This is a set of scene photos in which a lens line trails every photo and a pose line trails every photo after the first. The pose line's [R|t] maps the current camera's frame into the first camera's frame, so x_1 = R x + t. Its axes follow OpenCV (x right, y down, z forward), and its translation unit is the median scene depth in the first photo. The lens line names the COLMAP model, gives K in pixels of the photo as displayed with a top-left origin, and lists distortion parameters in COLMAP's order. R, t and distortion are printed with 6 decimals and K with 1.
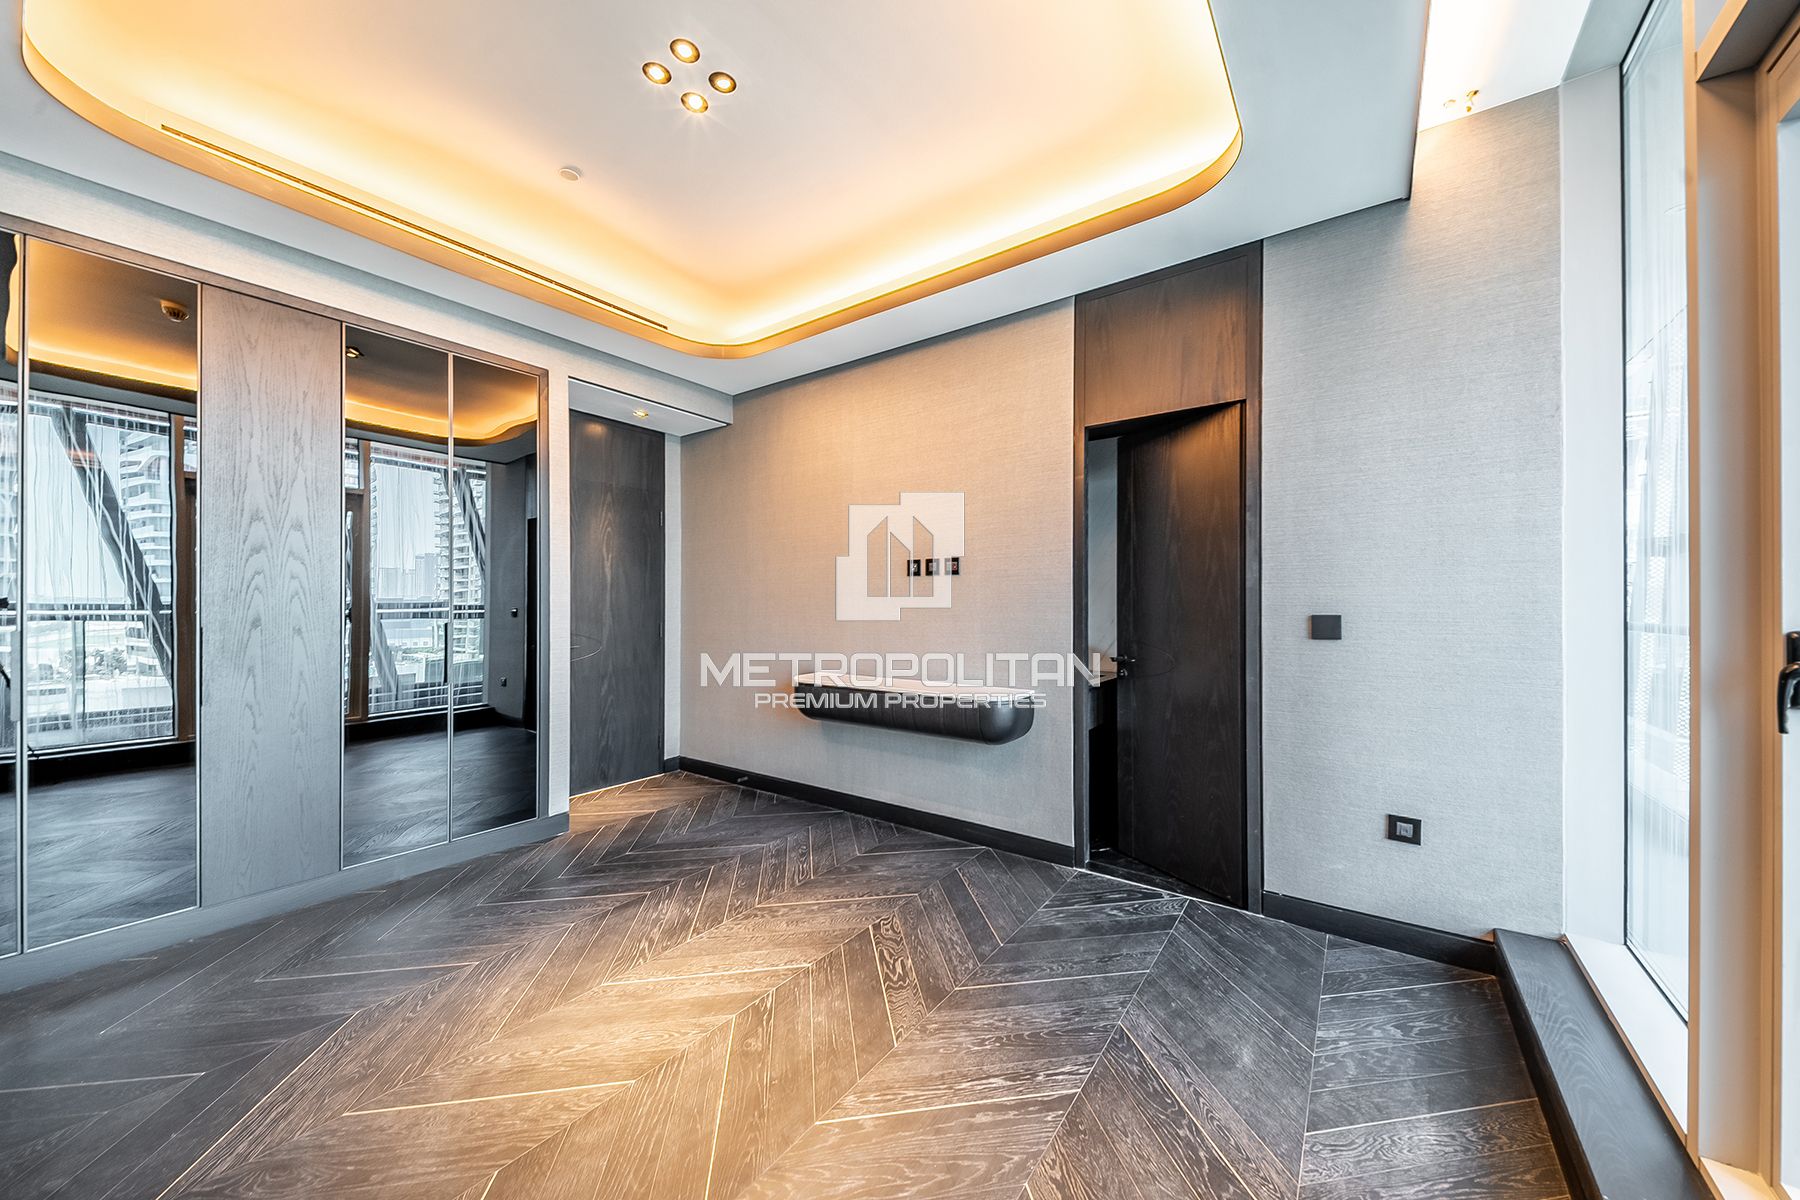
lens RADIAL K [[637.7, 0, 885.7], [0, 637.7, 591.4], [0, 0, 1]] dist [0.022052, -0.007368]
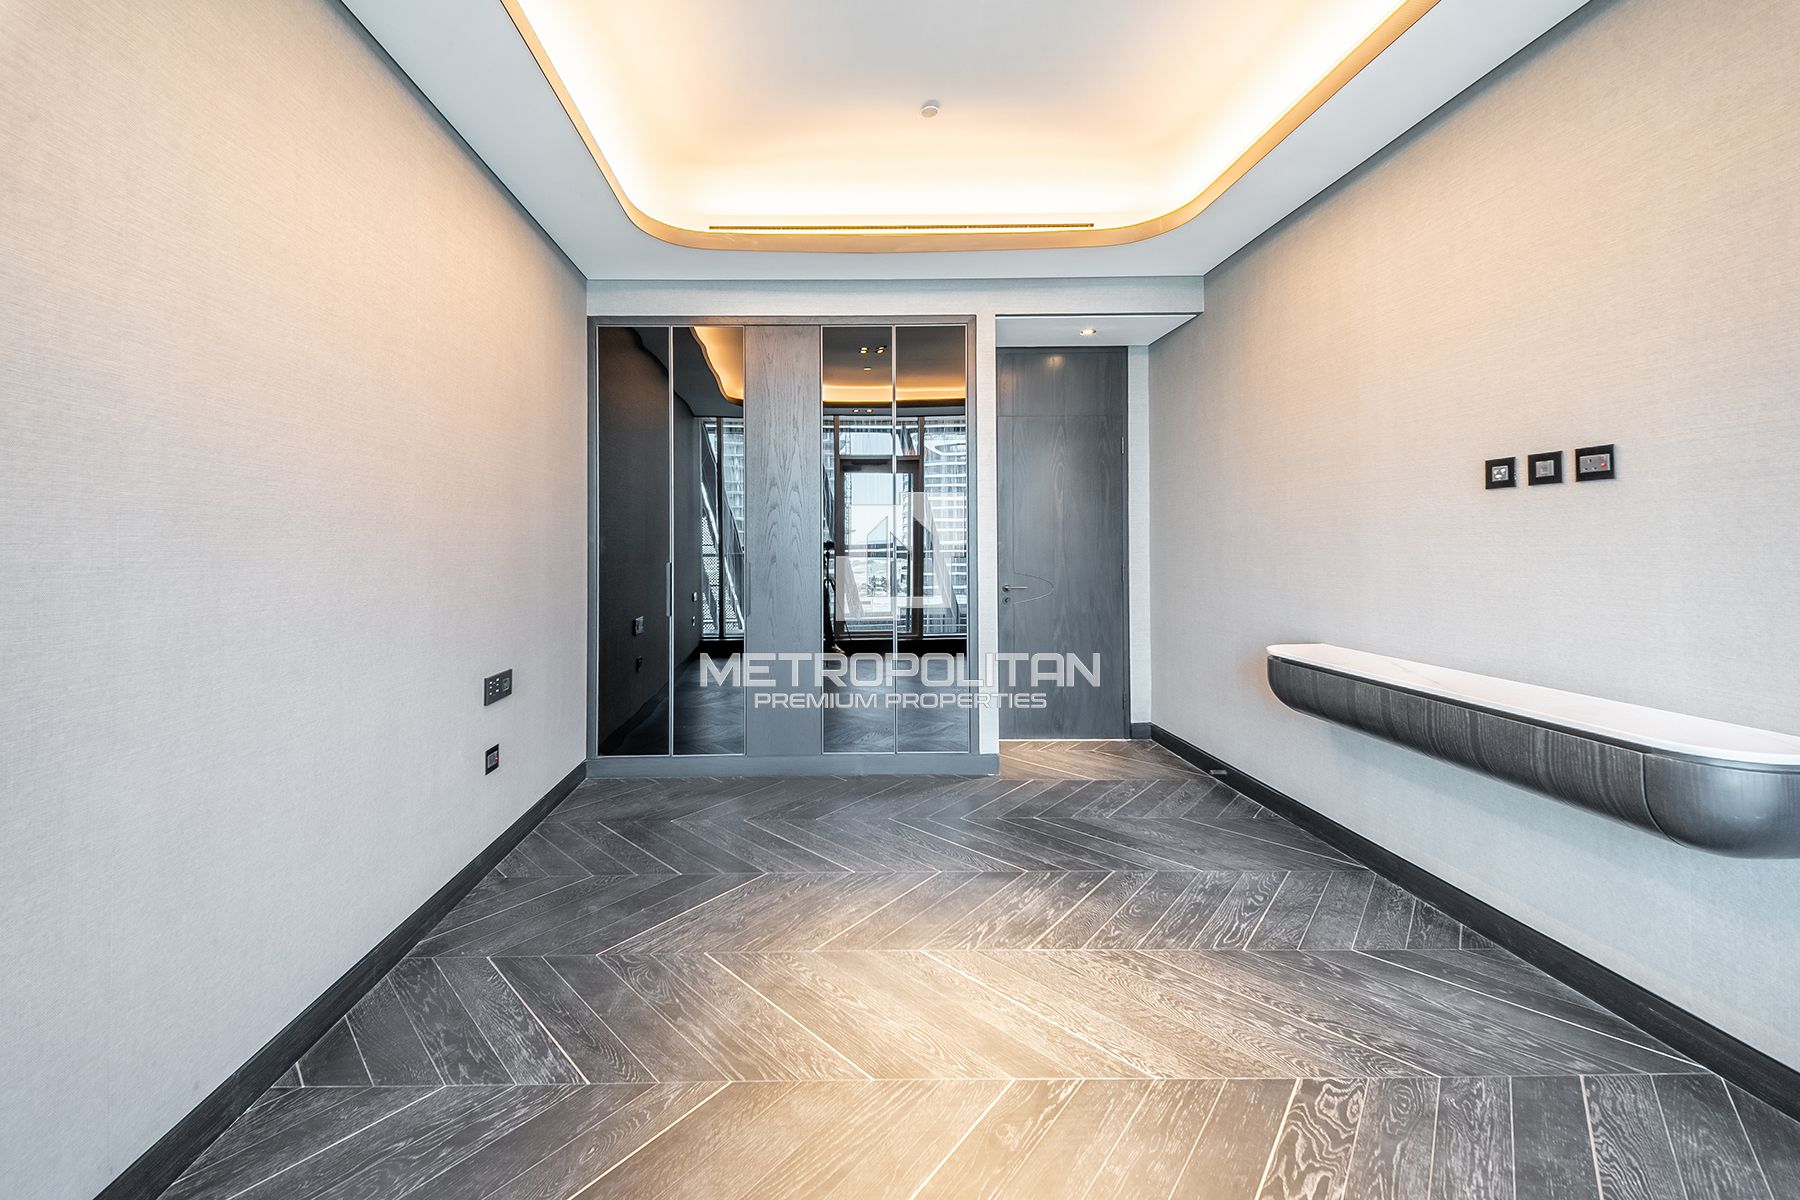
lens RADIAL K [[637.7, 0, 824.9], [0, 637.7, 536.8], [0, 0, 1]] dist [0.022052, -0.007368]
pose [[0.597765, -0.016989, -0.801491, 0.170637], [0.024458, 0.999697, -0.002949, 0.005013], [0.801298, -0.017840, 0.597999, 0.242857]]
